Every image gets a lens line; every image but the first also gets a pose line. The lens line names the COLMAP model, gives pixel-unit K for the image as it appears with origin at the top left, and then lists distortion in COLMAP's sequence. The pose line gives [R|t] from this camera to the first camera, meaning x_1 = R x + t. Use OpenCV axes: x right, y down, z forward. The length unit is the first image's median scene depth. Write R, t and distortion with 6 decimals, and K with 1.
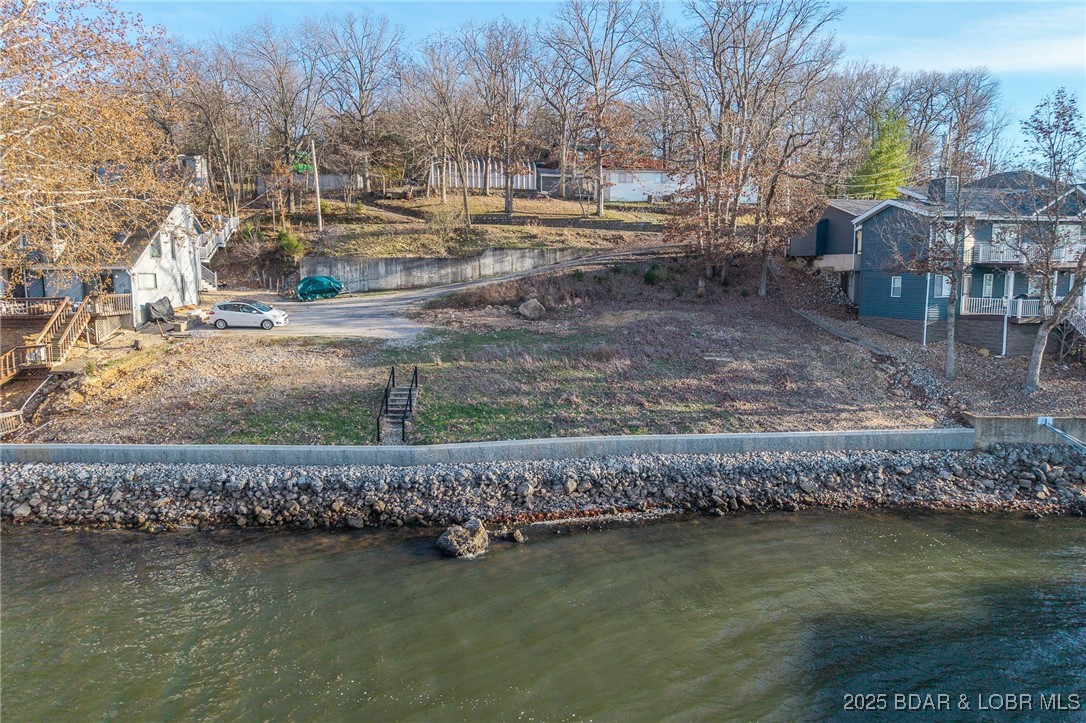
lens RADIAL K [[729.9, 0, 545.9], [0, 729.9, 383.1], [0, 0, 1]] dist [-0.000545, -0.002141]
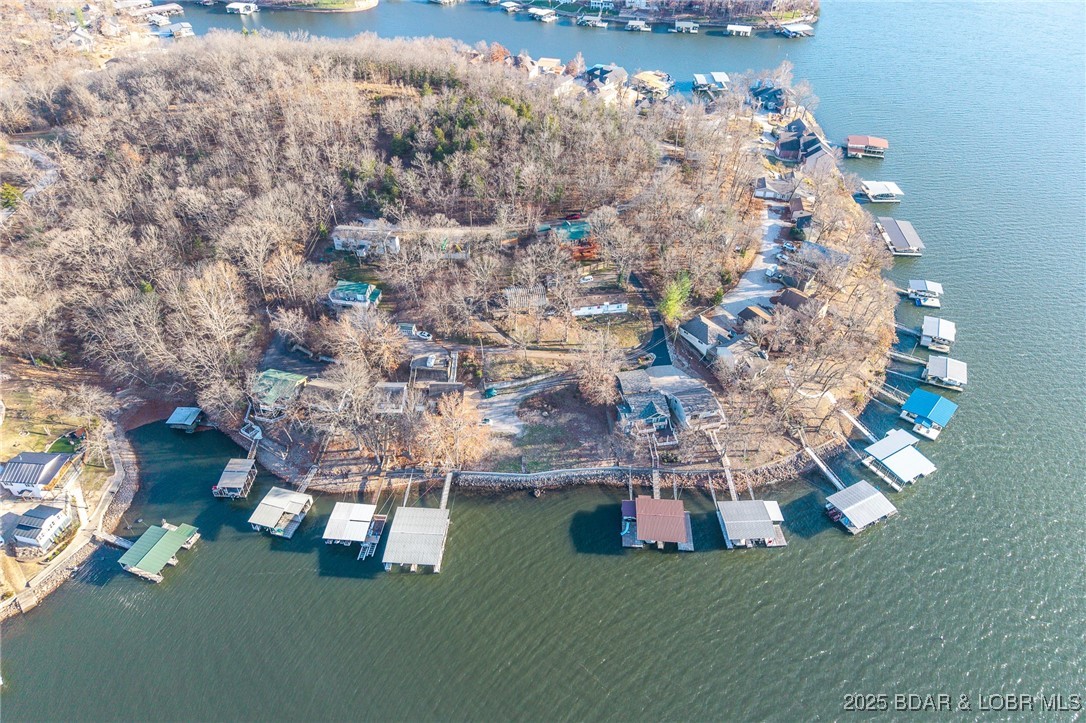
lens RADIAL K [[724.9, 0, 543.2], [0, 724.9, 368.8], [0, 0, 1]] dist [0.035821, -0.040953]
pose [[0.999848, 0.017205, 0.002975, -0.068121], [-0.016096, 0.842244, 0.538857, -3.647093], [0.006766, -0.538822, 0.842392, -3.435076]]
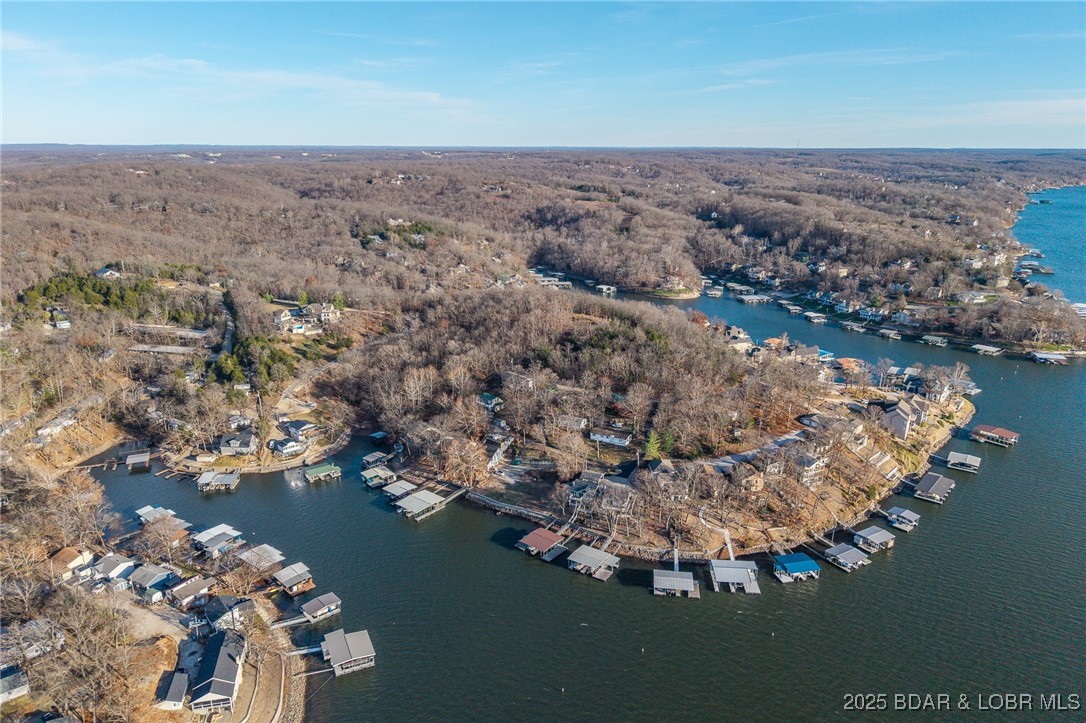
lens RADIAL K [[724.9, 0, 543.2], [0, 724.9, 368.8], [0, 0, 1]] dist [0.035821, -0.040953]
pose [[0.807251, 0.182688, -0.561222, 5.012320], [-0.089065, 0.977706, 0.190152, -3.303991], [0.583449, -0.103515, 0.805526, -5.896274]]
